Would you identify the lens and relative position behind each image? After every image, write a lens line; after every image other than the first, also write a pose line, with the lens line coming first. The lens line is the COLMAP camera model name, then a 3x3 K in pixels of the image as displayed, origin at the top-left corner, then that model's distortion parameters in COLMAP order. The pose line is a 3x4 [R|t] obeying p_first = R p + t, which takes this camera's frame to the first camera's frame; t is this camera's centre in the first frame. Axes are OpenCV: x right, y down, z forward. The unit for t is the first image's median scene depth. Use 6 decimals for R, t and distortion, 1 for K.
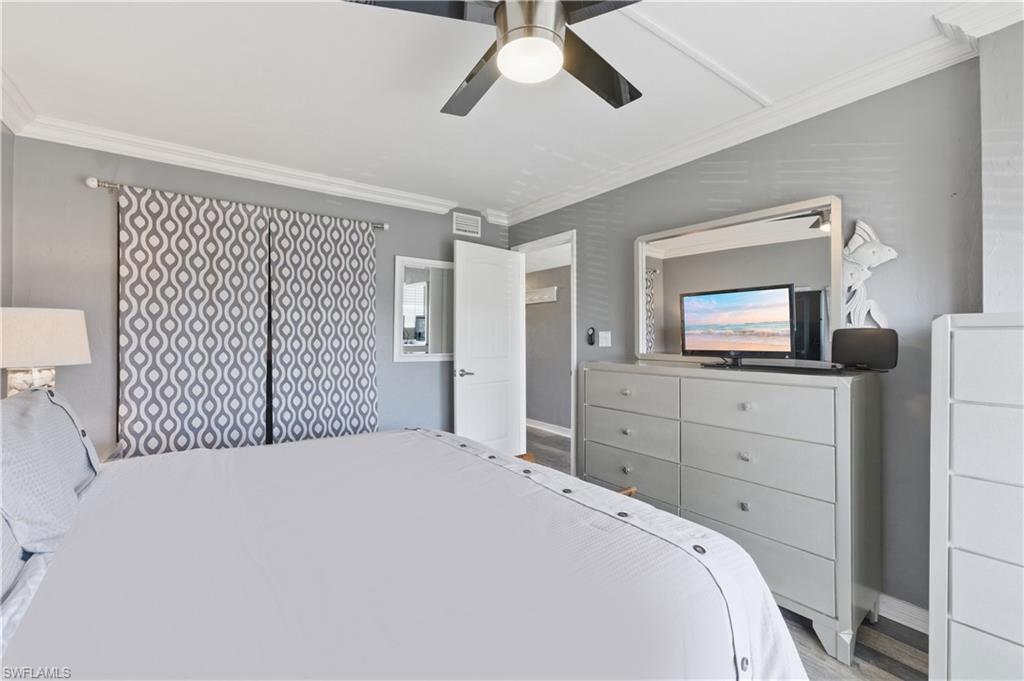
lens RADIAL K [[408.8, 0, 517.5], [0, 408.8, 329.7], [0, 0, 1]] dist [-0.011251, 0.003581]
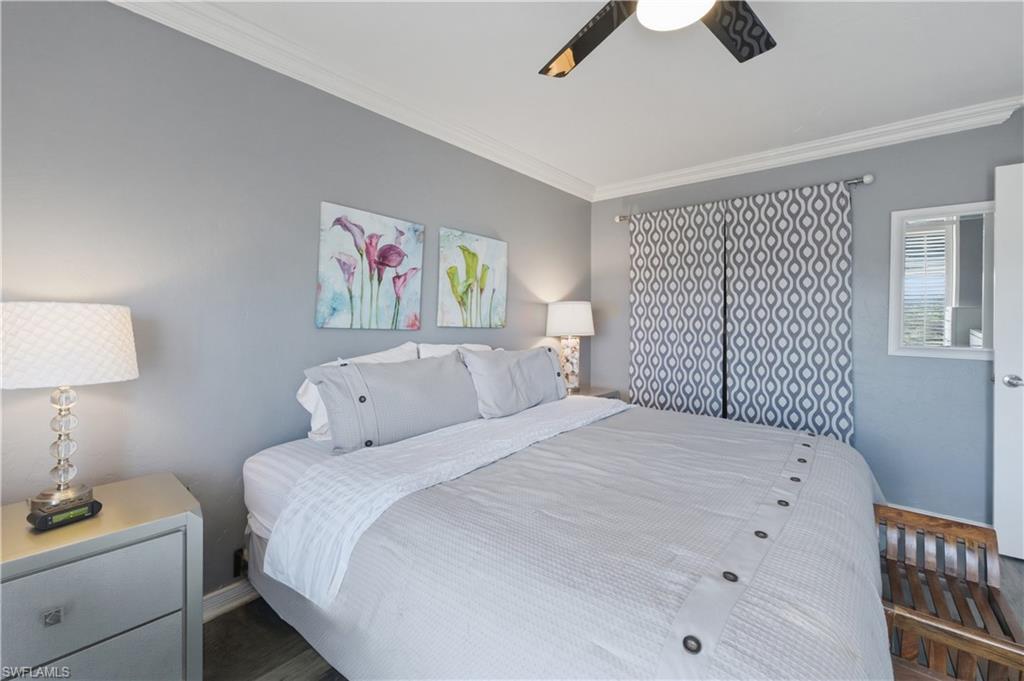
lens RADIAL K [[408.8, 0, 526.8], [0, 408.8, 324.5], [0, 0, 1]] dist [-0.011251, 0.003581]
pose [[0.291173, 0.009995, -0.956618, 0.271141], [0.009526, 0.999866, 0.013346, 0.008811], [0.956623, -0.012998, 0.291038, 0.180208]]
